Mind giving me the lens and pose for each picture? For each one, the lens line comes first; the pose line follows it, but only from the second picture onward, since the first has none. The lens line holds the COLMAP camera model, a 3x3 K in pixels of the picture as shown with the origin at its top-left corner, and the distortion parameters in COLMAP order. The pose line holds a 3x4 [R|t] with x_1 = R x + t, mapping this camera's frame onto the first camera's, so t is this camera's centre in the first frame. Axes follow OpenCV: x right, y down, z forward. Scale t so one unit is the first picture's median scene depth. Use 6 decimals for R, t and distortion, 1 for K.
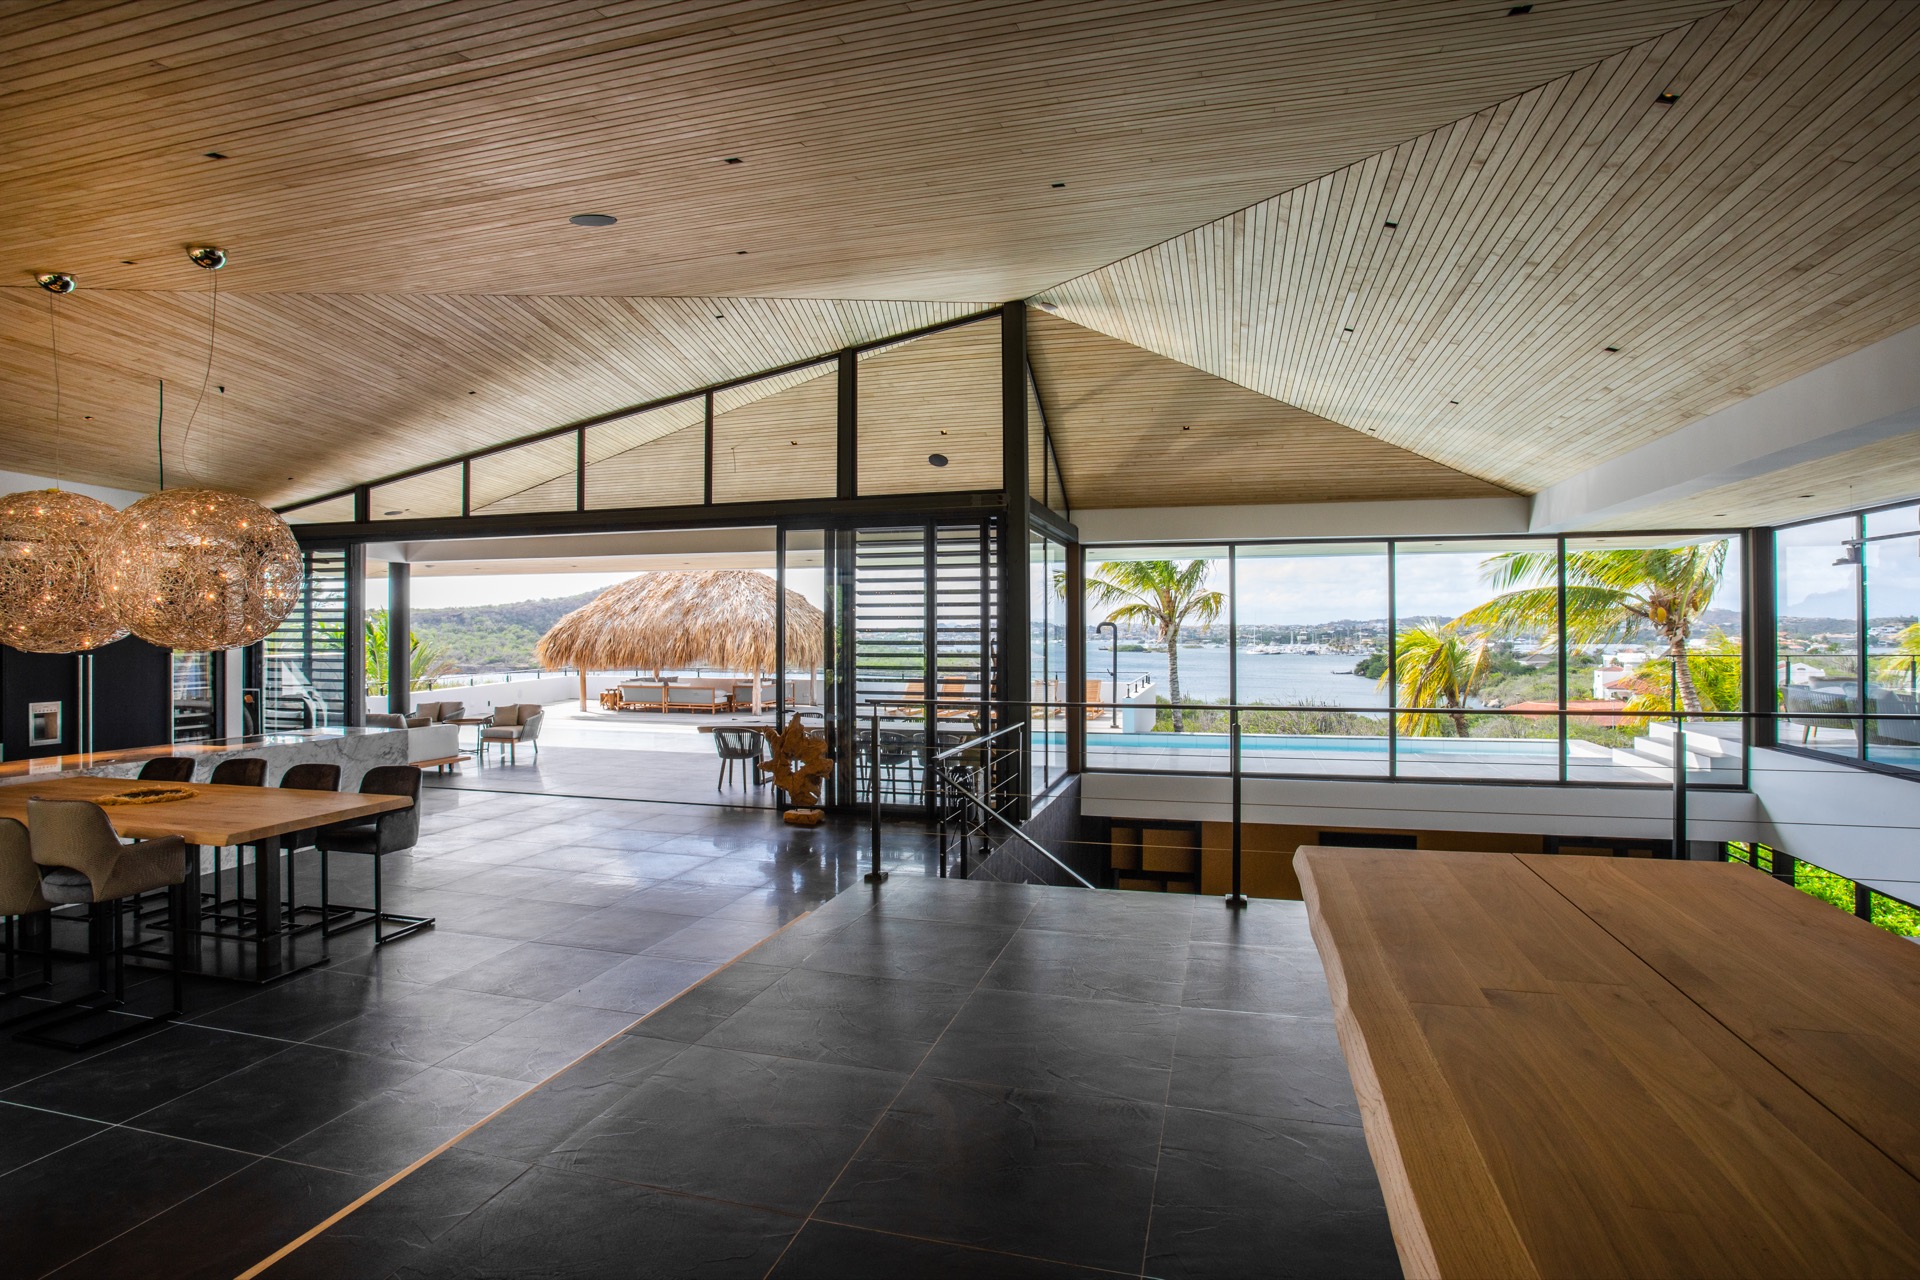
lens RADIAL K [[996.6, 0, 919.4], [0, 996.6, 619.6], [0, 0, 1]] dist [-0.015261, 0.003838]
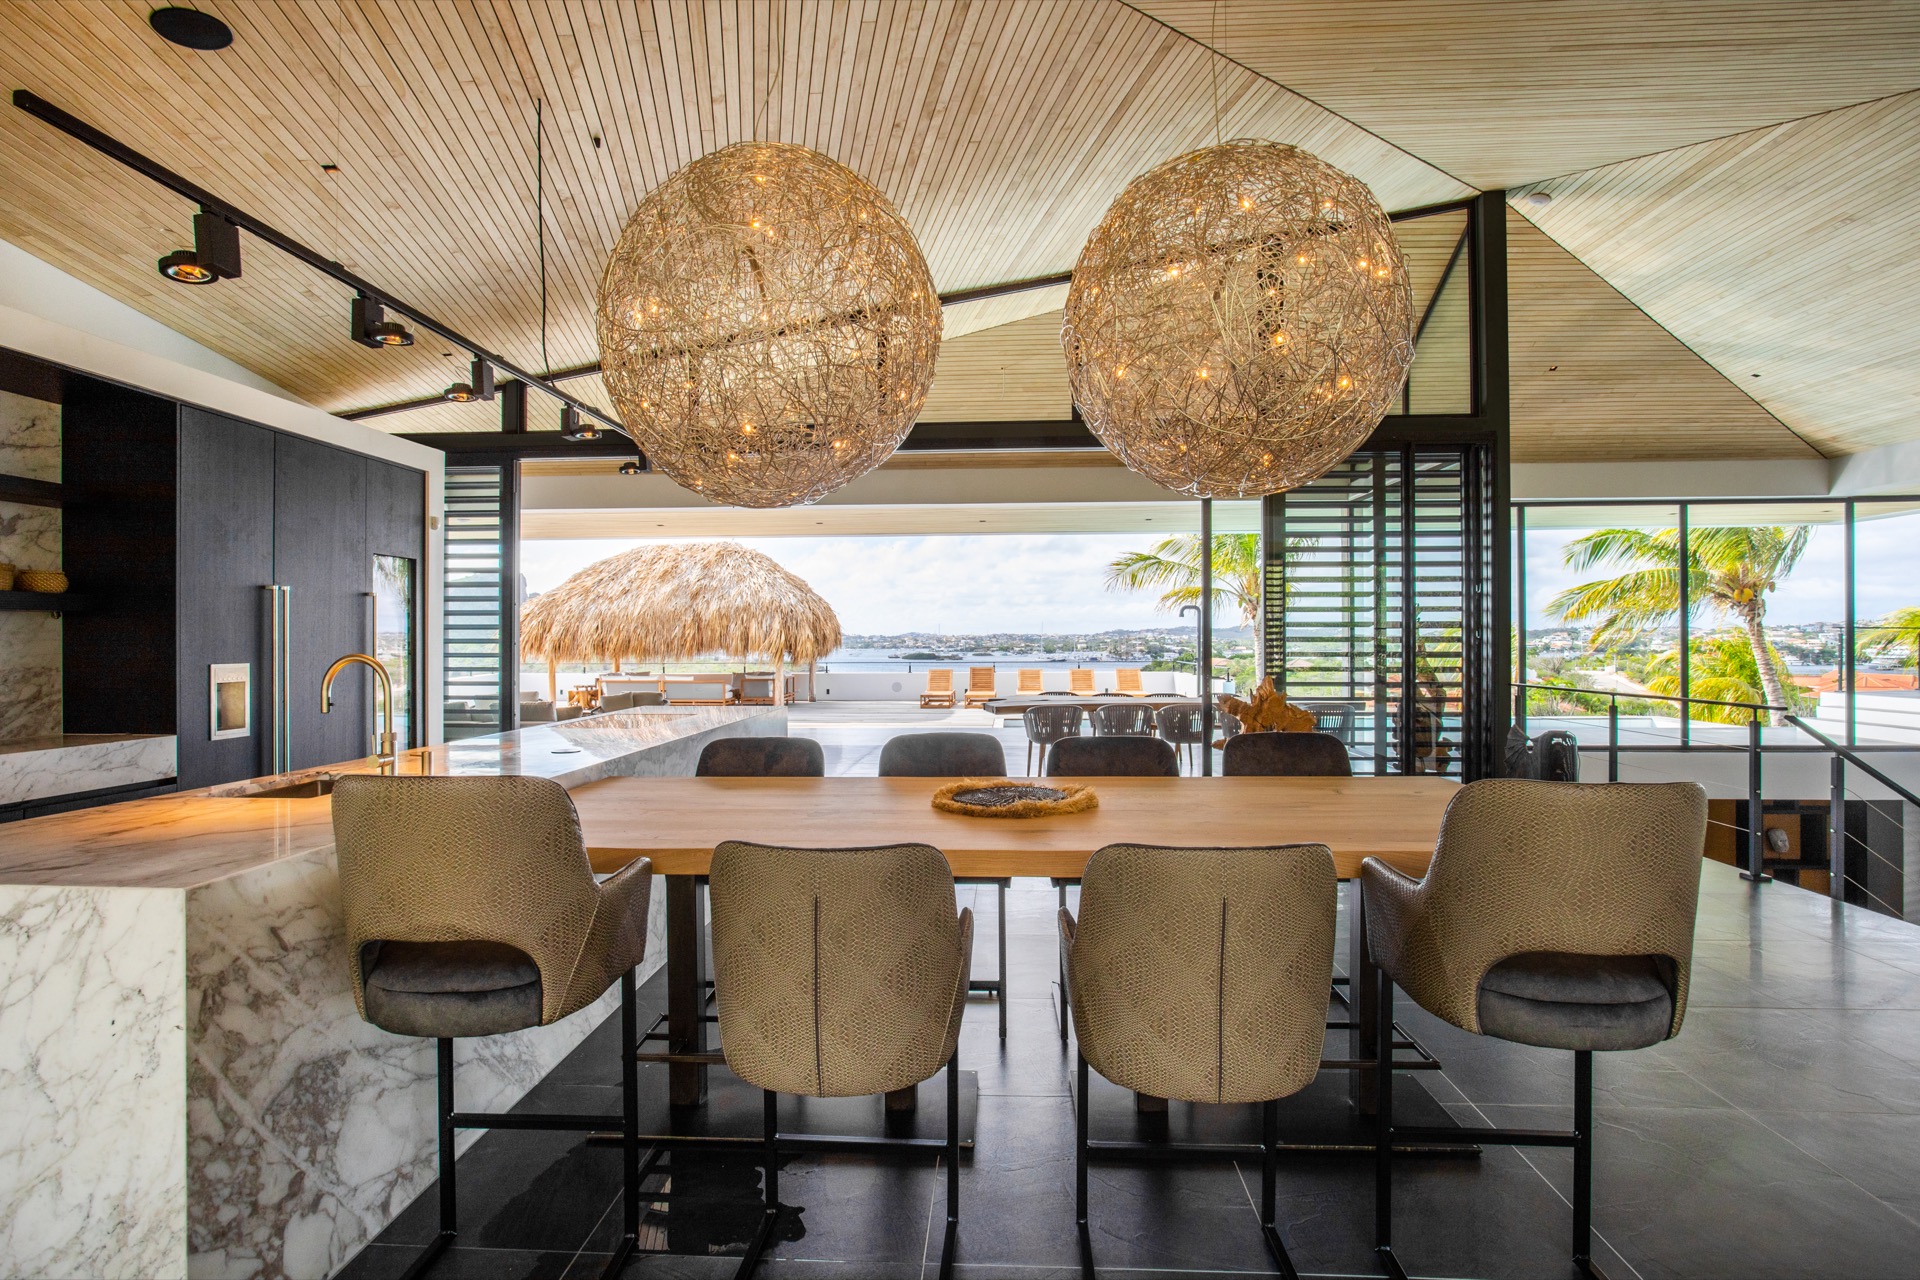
lens RADIAL K [[996.6, 0, 954.0], [0, 996.6, 632.2], [0, 0, 1]] dist [-0.015261, 0.003838]
pose [[0.967552, 0.000872, 0.252671, -0.431447], [-0.001029, 0.999999, 0.000490, 0.043761], [-0.252670, -0.000734, 0.967552, 0.225123]]
